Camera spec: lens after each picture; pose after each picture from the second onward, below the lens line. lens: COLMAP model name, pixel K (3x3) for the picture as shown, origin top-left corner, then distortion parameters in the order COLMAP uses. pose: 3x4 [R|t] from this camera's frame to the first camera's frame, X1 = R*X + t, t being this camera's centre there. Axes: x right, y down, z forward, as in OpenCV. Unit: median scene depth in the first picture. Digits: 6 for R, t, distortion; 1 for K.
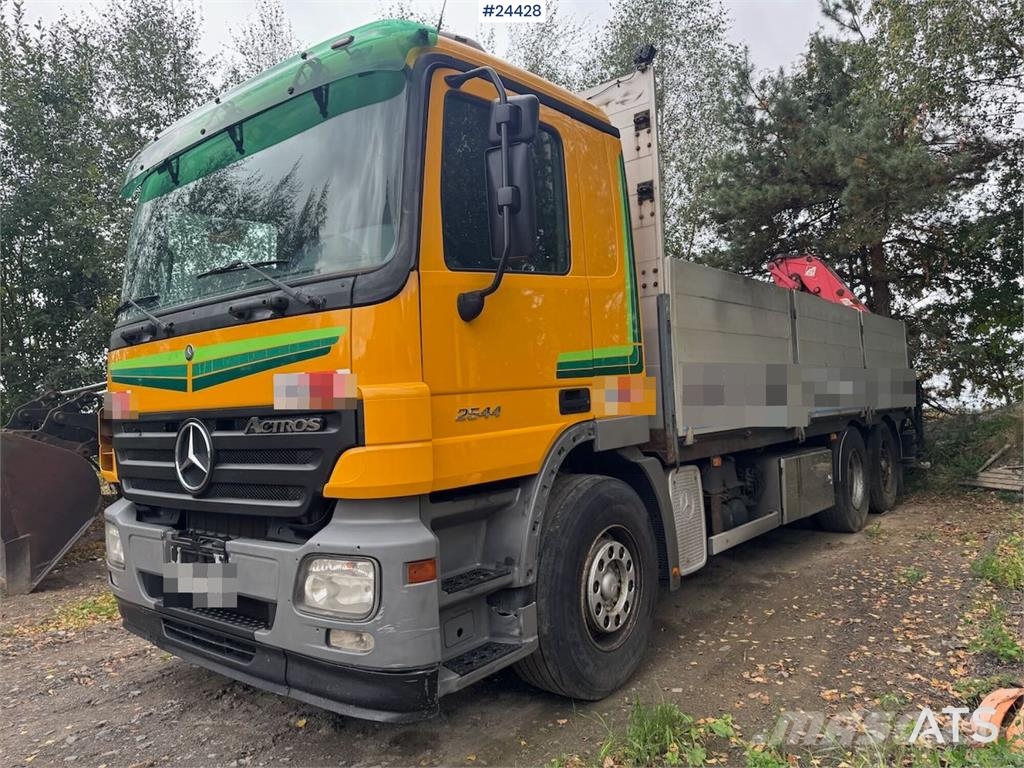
lens RADIAL K [[724.6, 0, 514.3], [0, 724.6, 381.1], [0, 0, 1]] dist [0.048301, -0.049840]
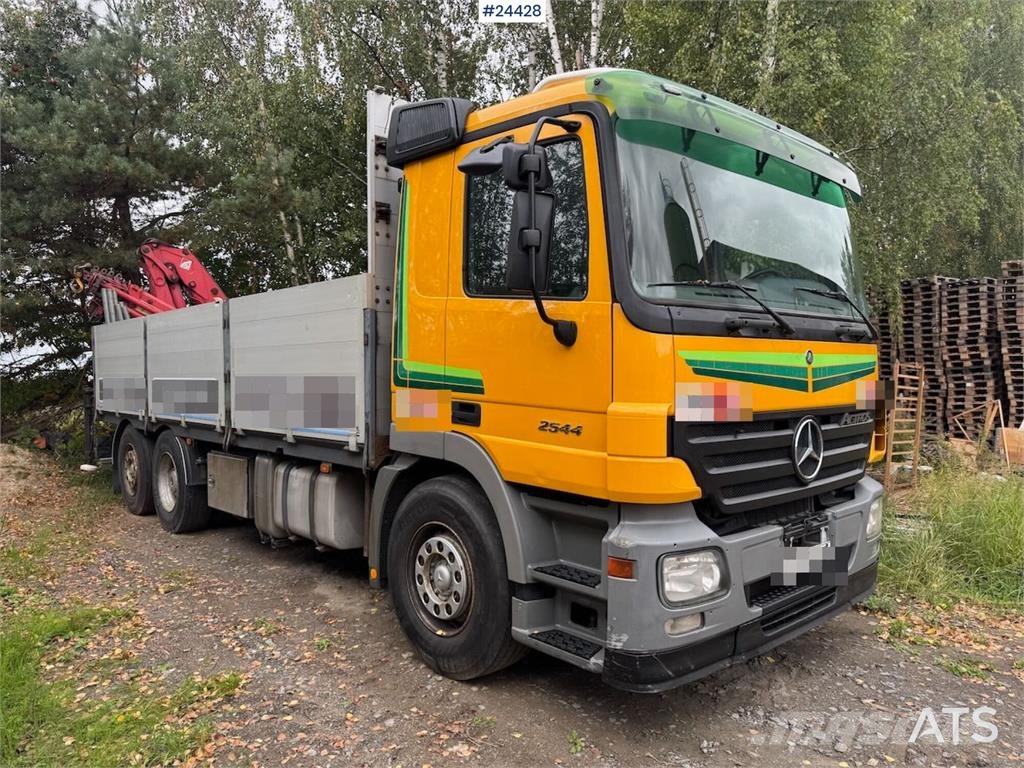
lens RADIAL K [[724.6, 0, 515.6], [0, 724.6, 378.2], [0, 0, 1]] dist [0.048301, -0.049840]
pose [[0.133762, 0.030350, 0.990549, -1.484611], [-0.039437, 0.998902, -0.025280, 0.036344], [-0.990229, -0.035683, 0.134812, 1.191849]]
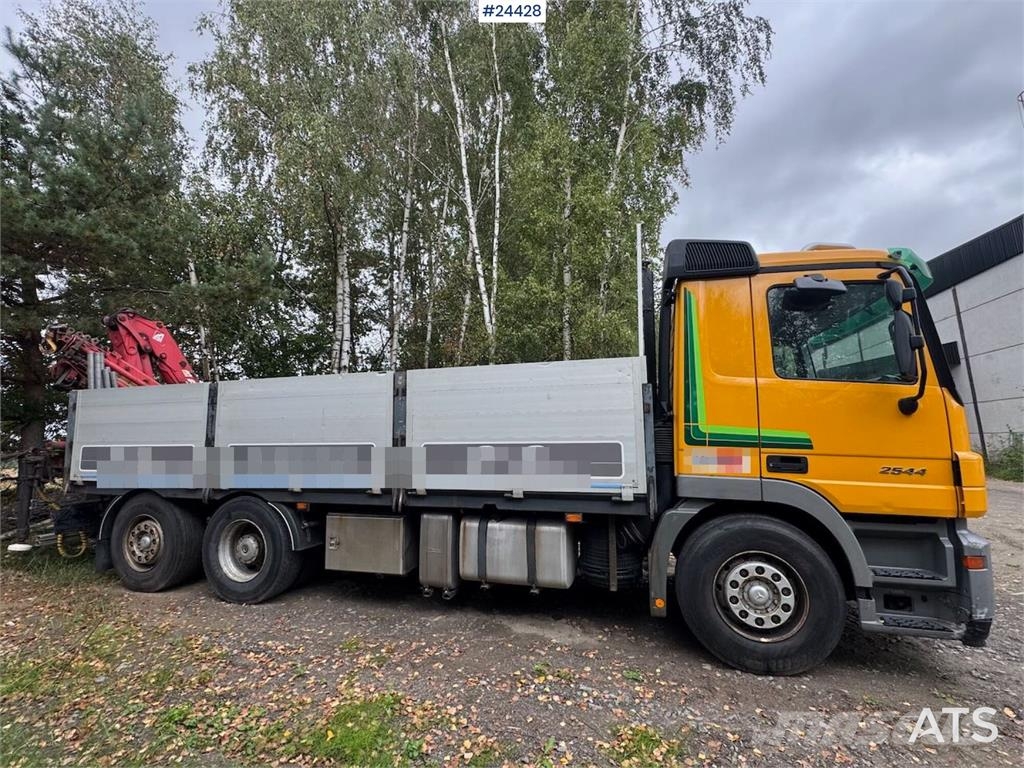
lens RADIAL K [[458.2, 0, 511.2], [0, 458.2, 384.6], [0, 0, 1]] dist [-0.001789, -0.000719]
pose [[-0.389904, 0.149691, 0.908607, -1.081380], [-0.010431, 0.985918, -0.166904, 0.064812], [-0.920796, -0.074554, -0.382852, 2.254583]]
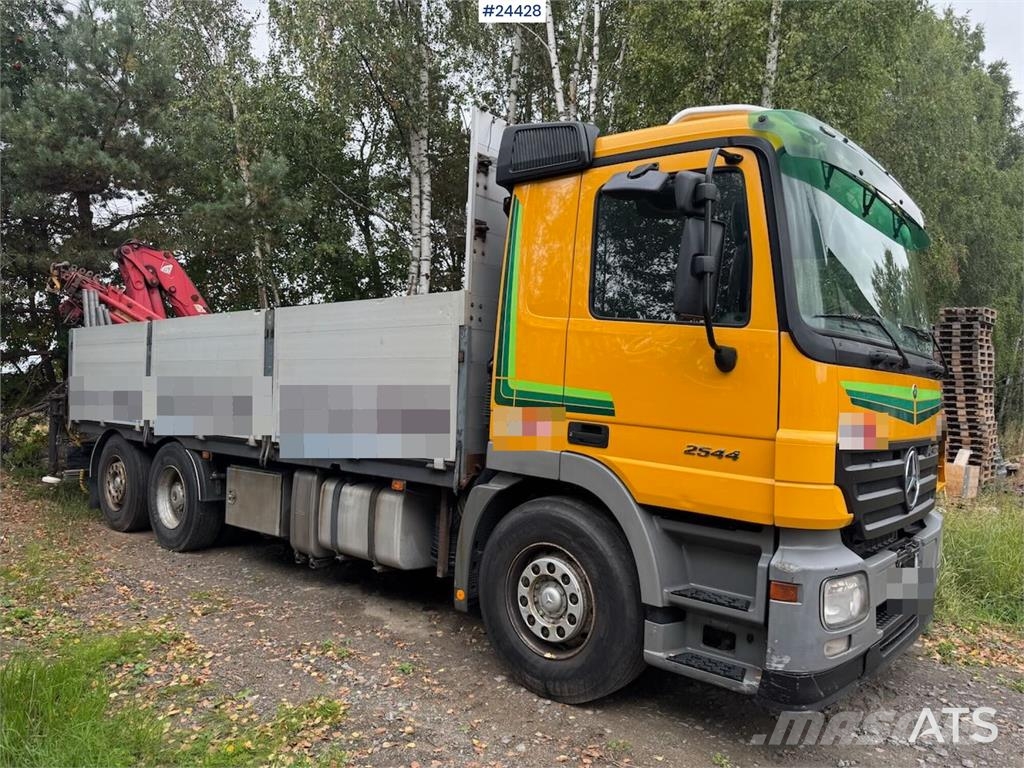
lens RADIAL K [[724.6, 0, 515.3], [0, 724.6, 384.9], [0, 0, 1]] dist [0.048301, -0.049840]
pose [[0.017347, 0.054893, 0.998342, -1.508800], [-0.071377, 0.996012, -0.053524, 0.055502], [-0.997299, -0.070331, 0.021196, 1.492737]]
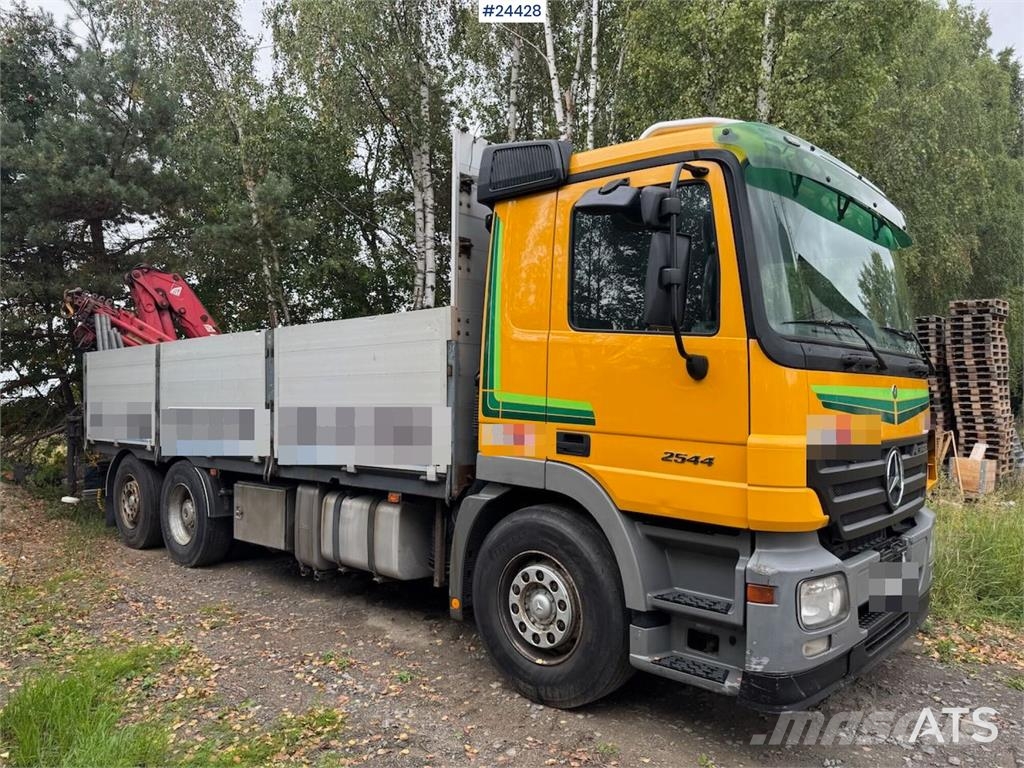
lens RADIAL K [[724.6, 0, 509.4], [0, 724.6, 383.0], [0, 0, 1]] dist [0.048301, -0.049840]
pose [[0.049837, 0.064539, 0.996670, -1.536580], [-0.041834, 0.997169, -0.062480, 0.044352], [-0.997881, -0.038581, 0.052396, 1.442804]]
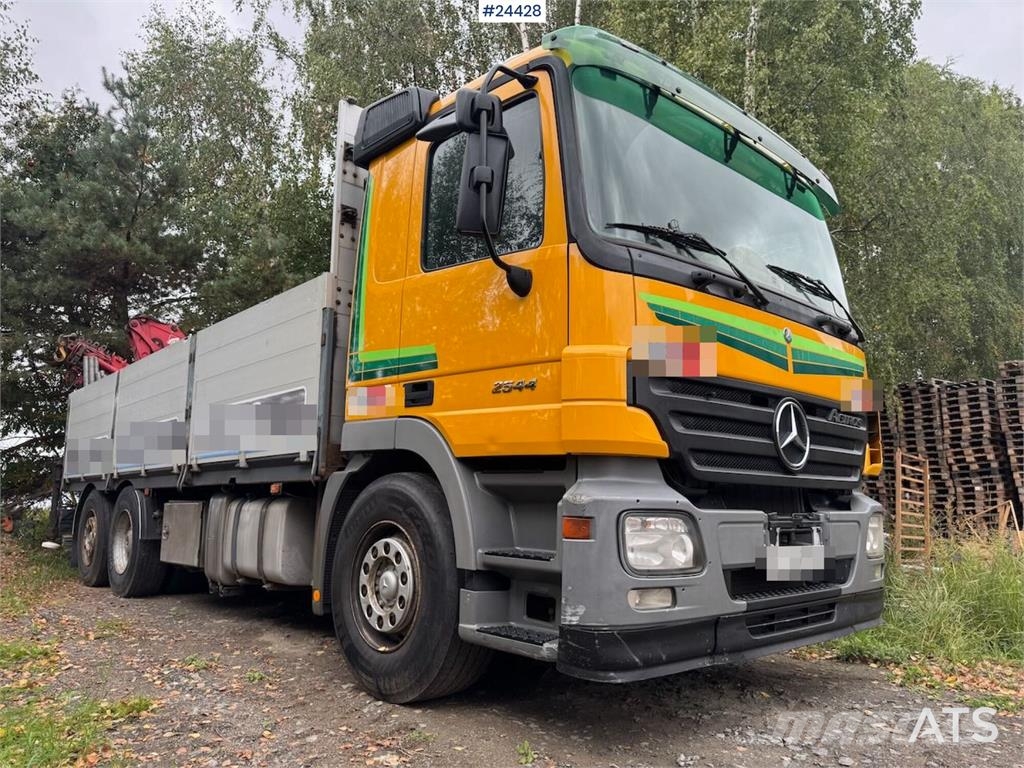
lens RADIAL K [[724.6, 0, 508.9], [0, 724.6, 384.4], [0, 0, 1]] dist [0.048301, -0.049840]
pose [[0.144353, 0.203869, 0.968297, -1.377831], [-0.052487, 0.978746, -0.198244, 0.236618], [-0.988133, -0.022206, 0.151986, 1.136612]]
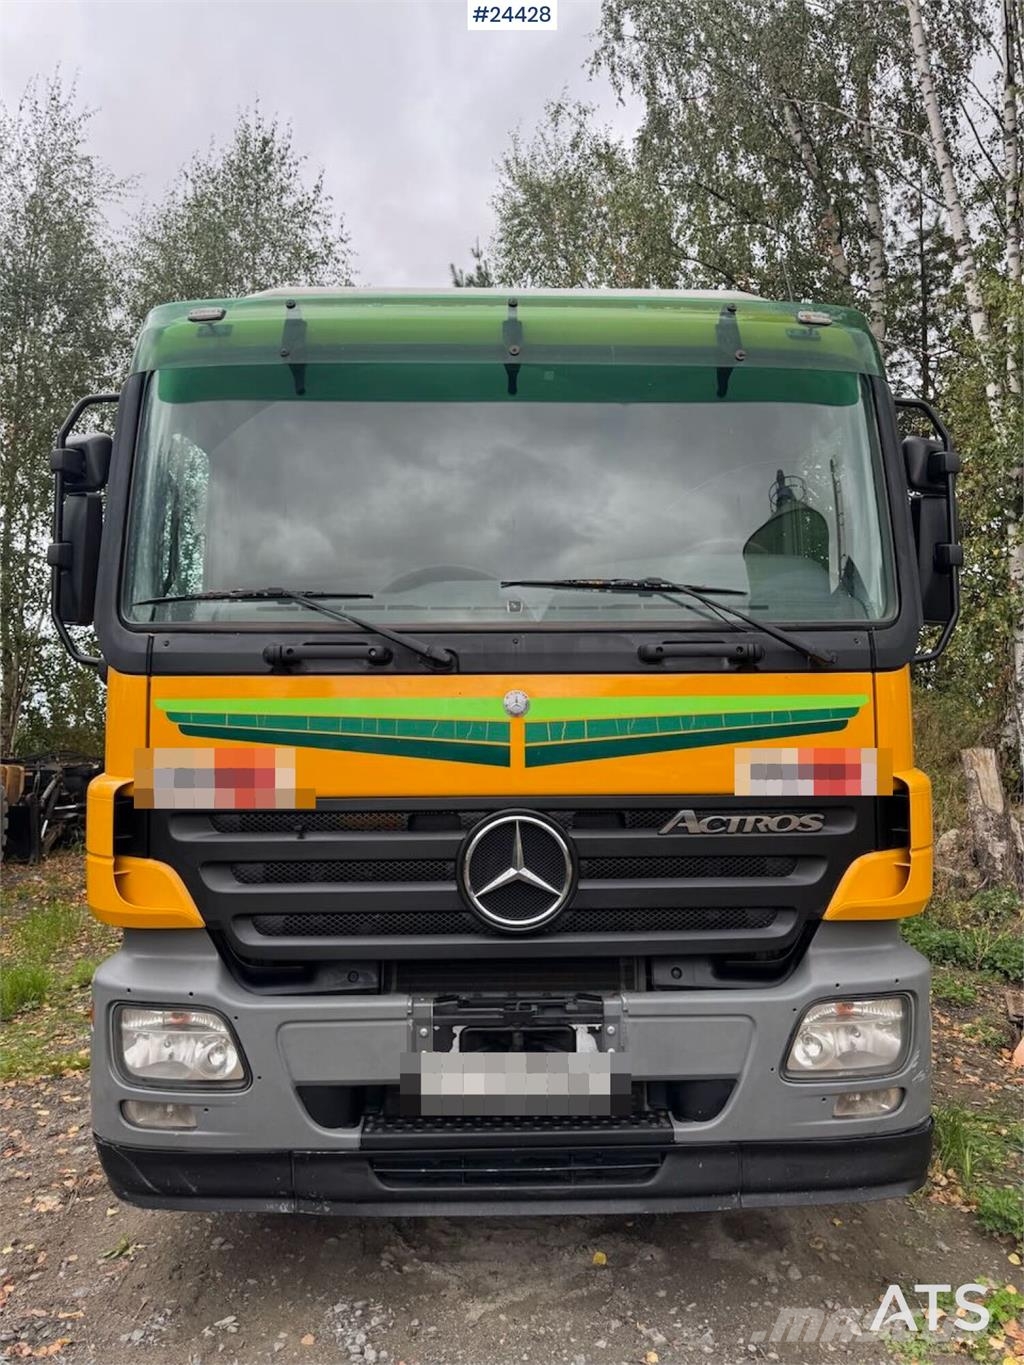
lens RADIAL K [[966.0, 0, 510.7], [0, 966.0, 679.4], [0, 0, 1]] dist [0.048301, -0.049840]
pose [[0.752234, 0.058109, 0.656329, -0.908943], [-0.050063, 0.998265, -0.031005, -0.031128], [-0.656992, -0.009535, 0.753838, 0.355345]]
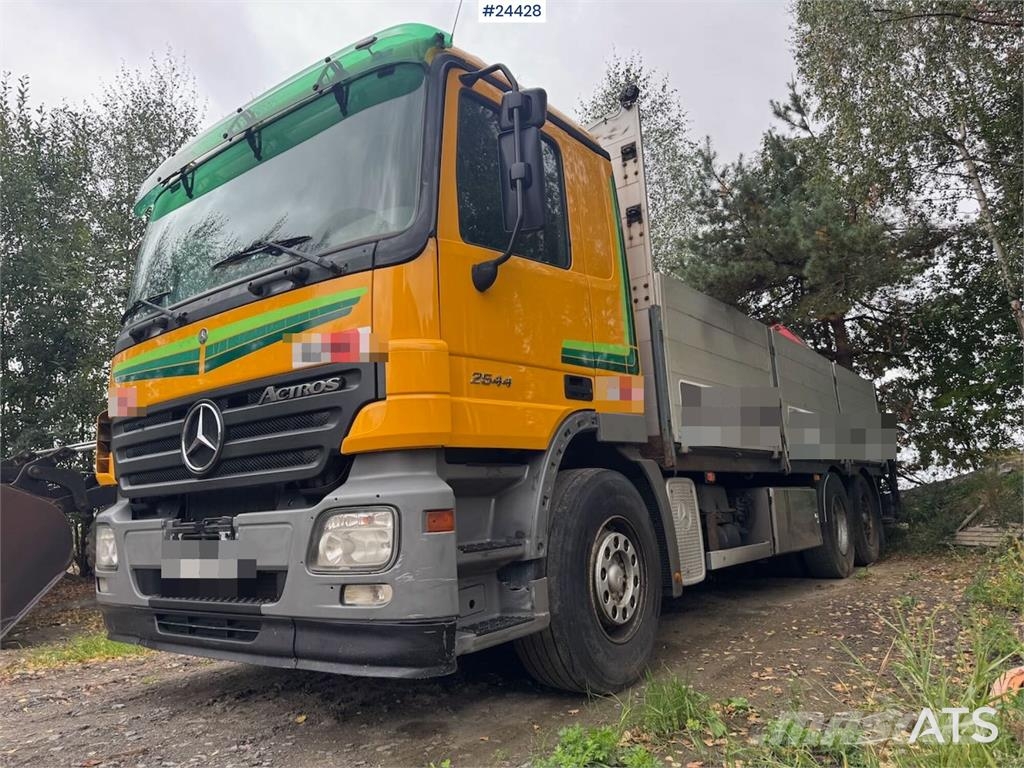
lens RADIAL K [[724.6, 0, 509.4], [0, 724.6, 383.0], [0, 0, 1]] dist [0.048301, -0.049840]
pose [[0.999300, -0.001581, 0.037387, -0.050986], [0.006825, 0.990048, -0.140564, 0.158491], [-0.036792, 0.140721, 0.989365, -0.013752]]
